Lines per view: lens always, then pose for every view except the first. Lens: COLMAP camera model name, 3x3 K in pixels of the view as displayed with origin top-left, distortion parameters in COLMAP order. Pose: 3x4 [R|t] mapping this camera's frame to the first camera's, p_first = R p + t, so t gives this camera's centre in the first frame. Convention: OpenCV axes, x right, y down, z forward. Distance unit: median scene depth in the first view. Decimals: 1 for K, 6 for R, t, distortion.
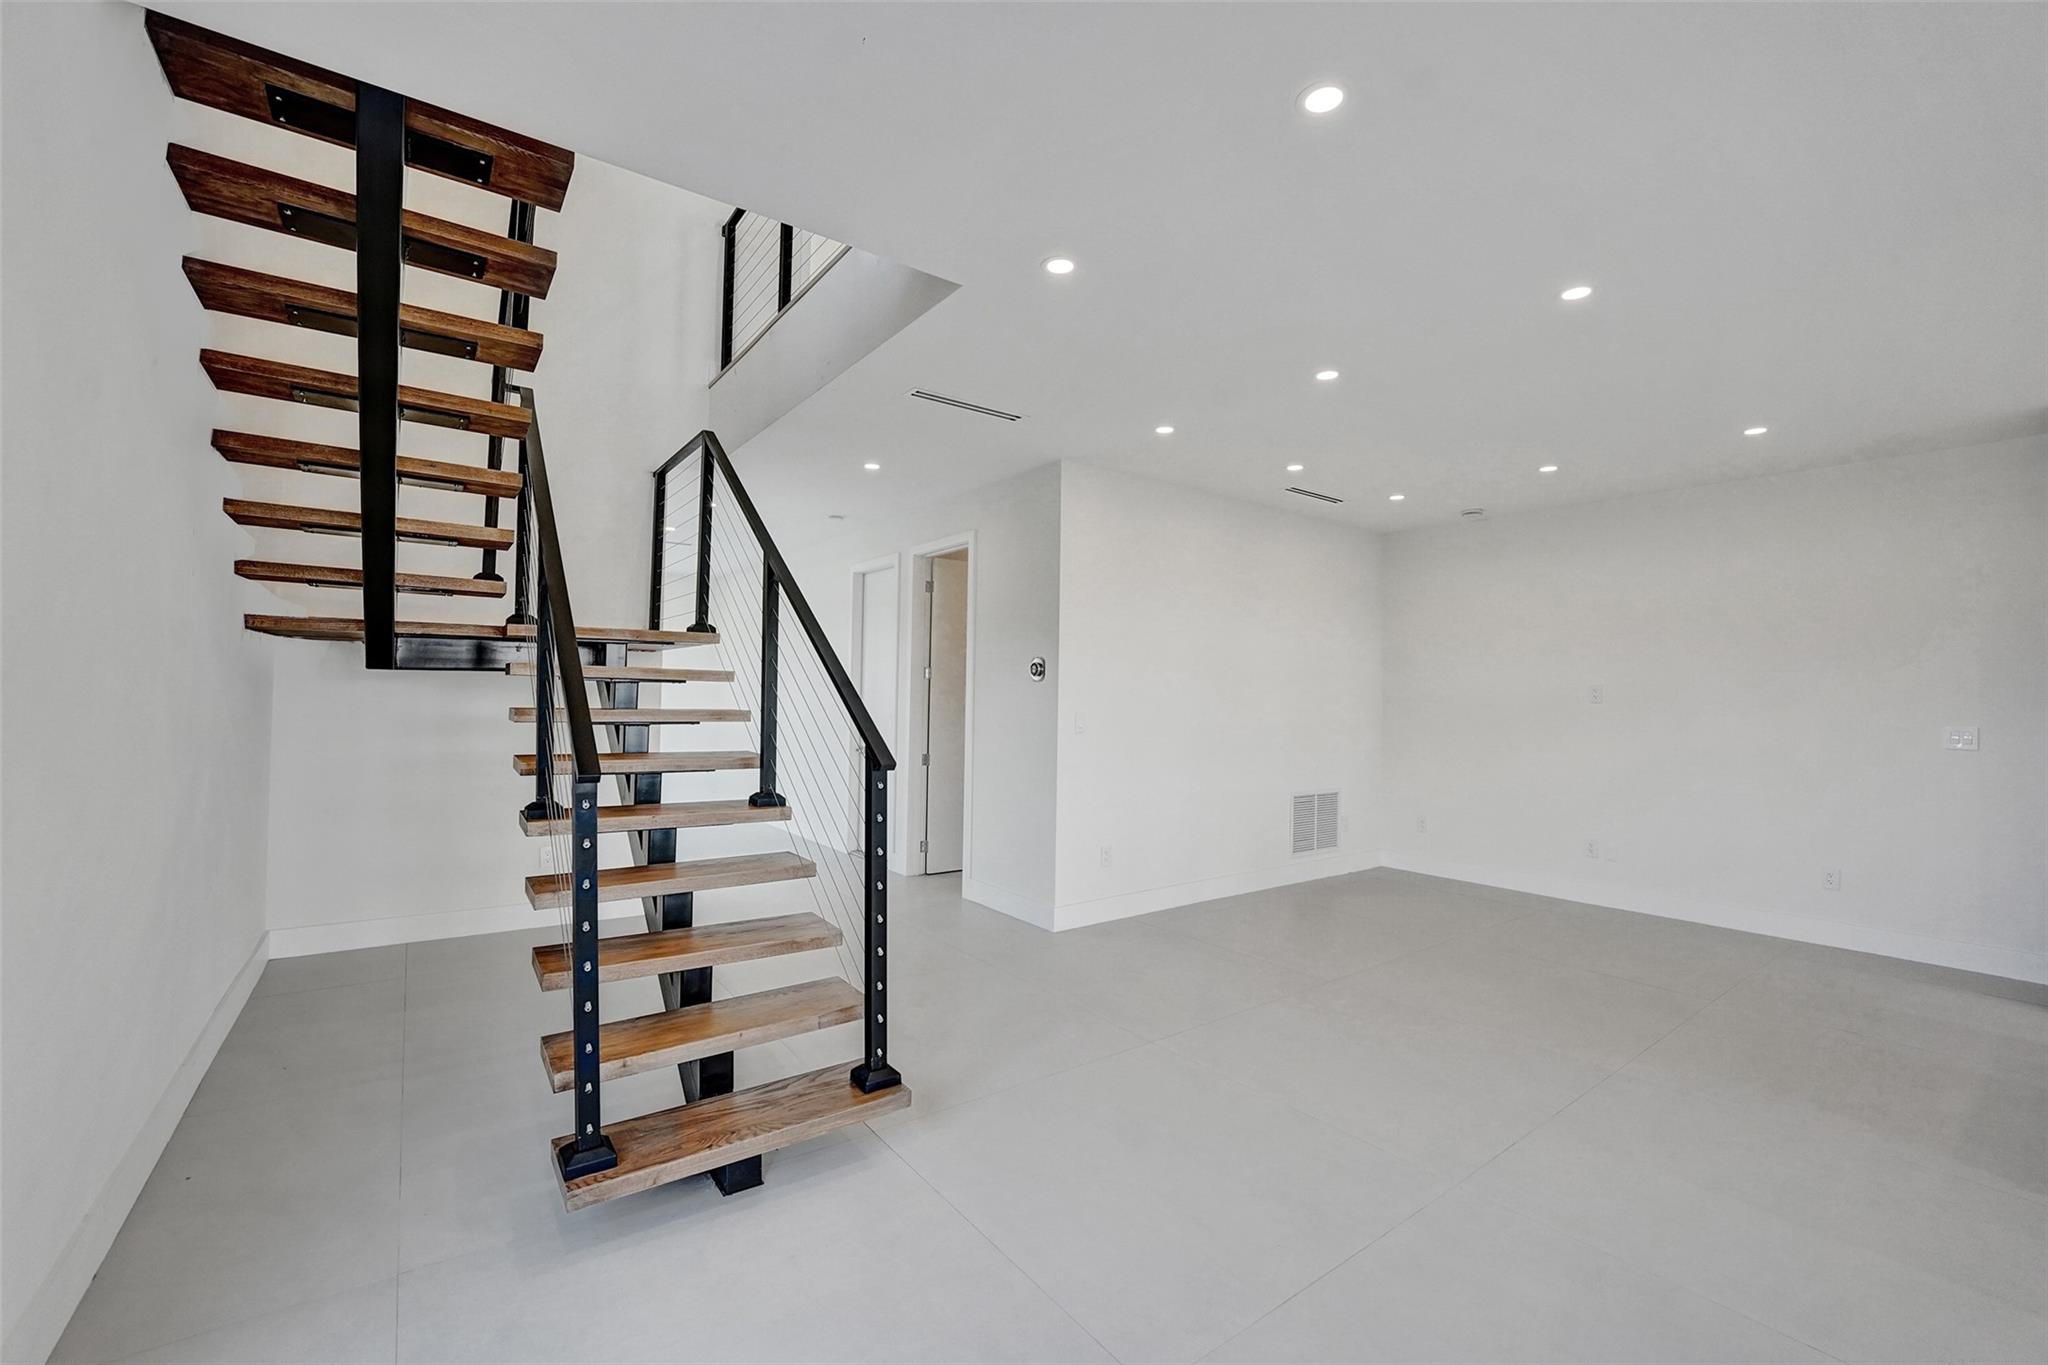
lens RADIAL K [[824.0, 0, 1029.3], [0, 824.0, 671.0], [0, 0, 1]] dist [-0.015621, -0.000020]
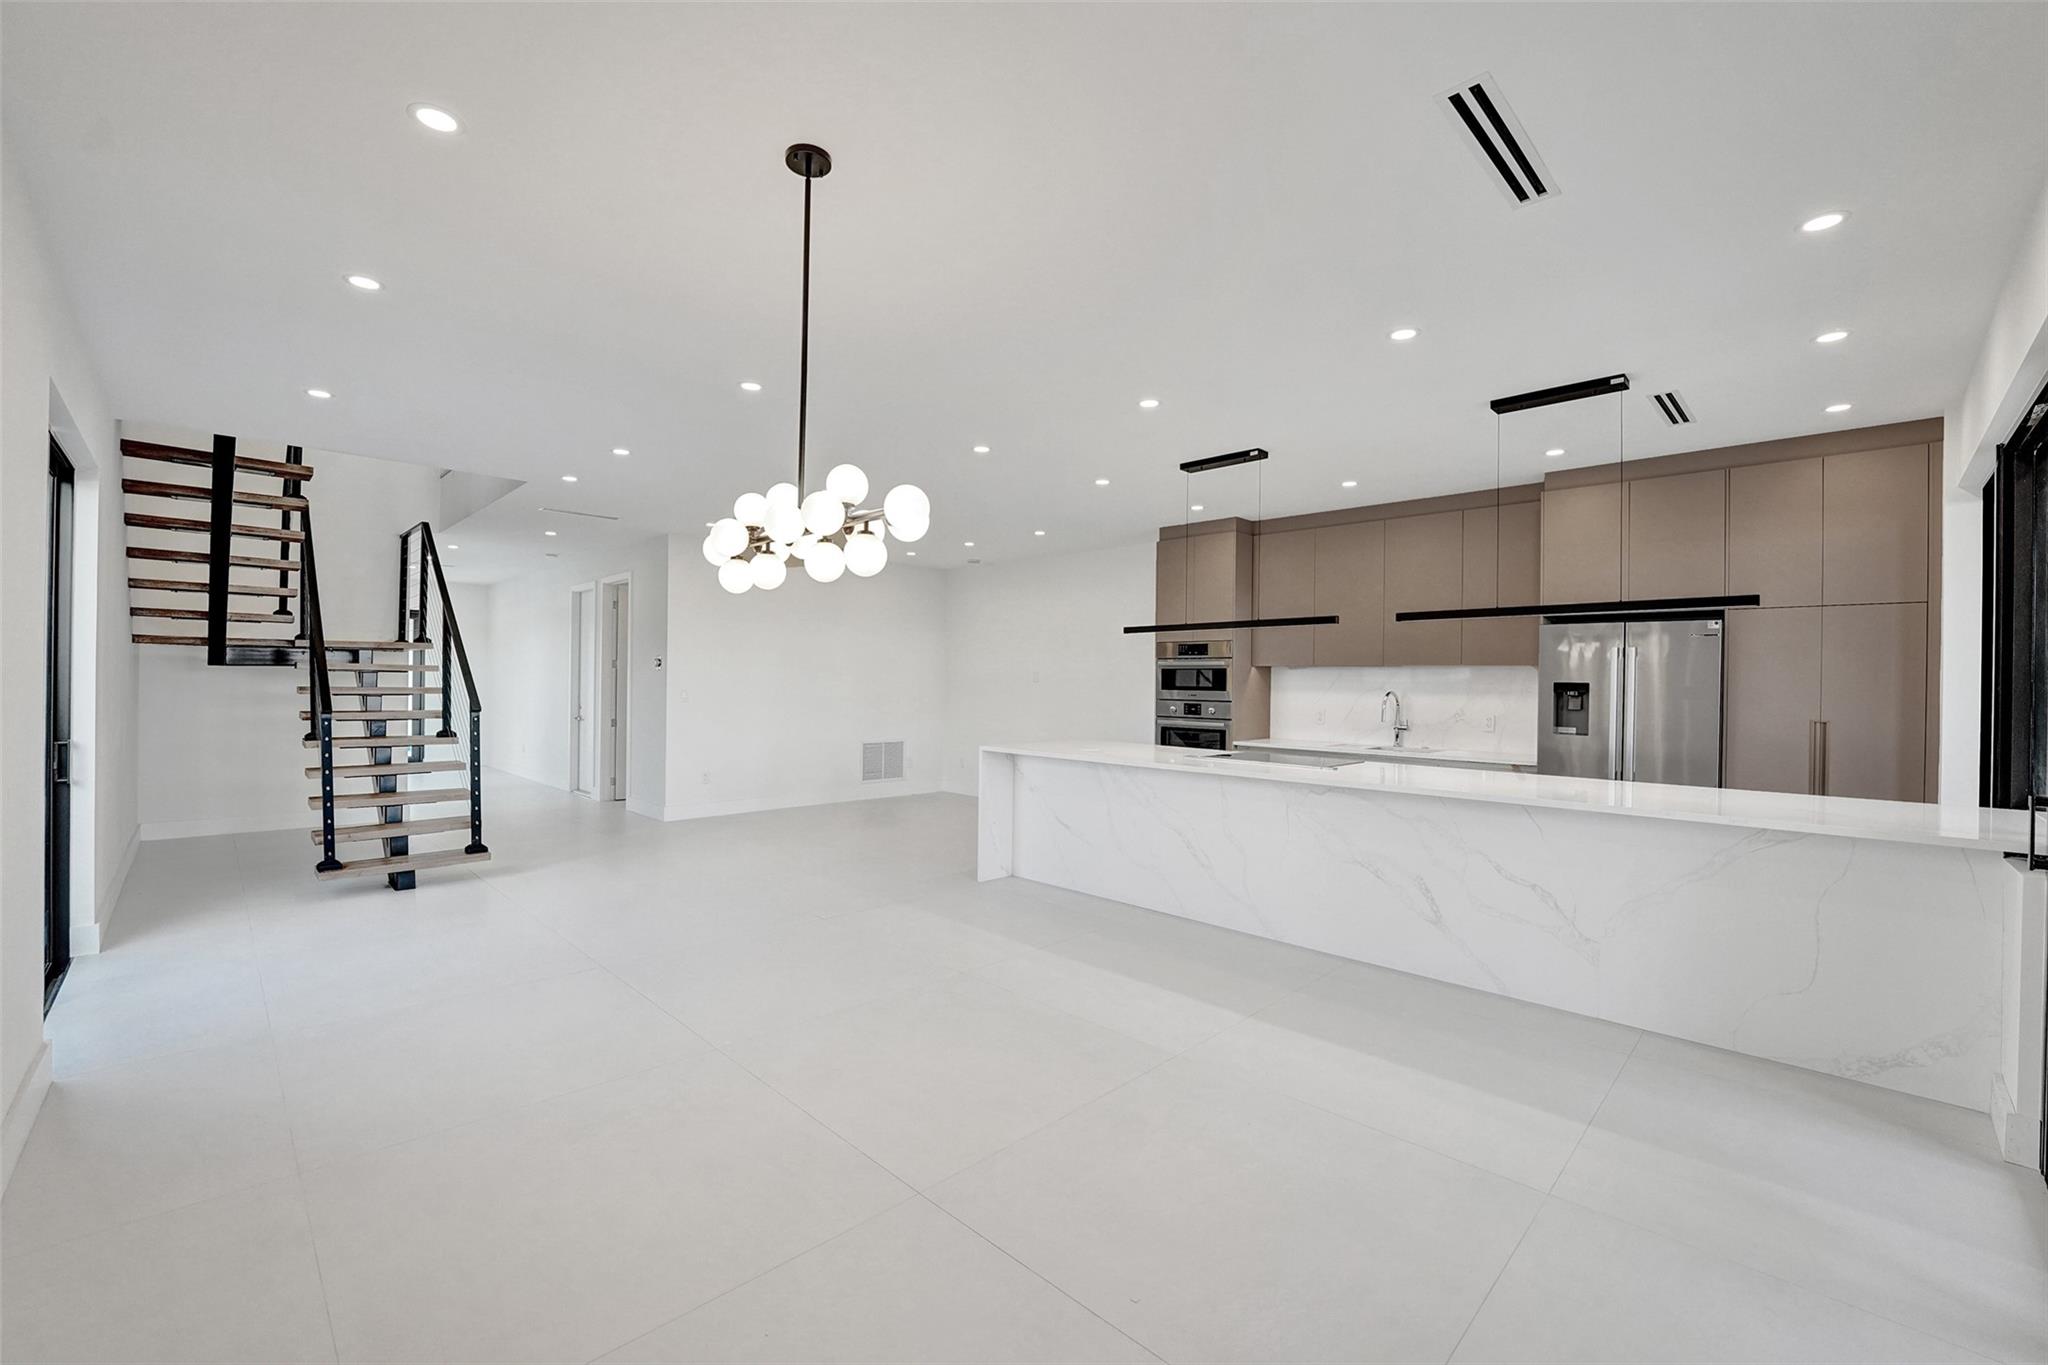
lens RADIAL K [[839.6, 0, 1024.0], [0, 839.6, 682.5], [0, 0, 1]] dist [-0.000299, -0.019414]
pose [[0.989928, -0.007824, 0.141358, 0.631951], [0.003818, 0.999584, 0.028588, -0.010116], [-0.141522, -0.027760, 0.989546, -0.945611]]
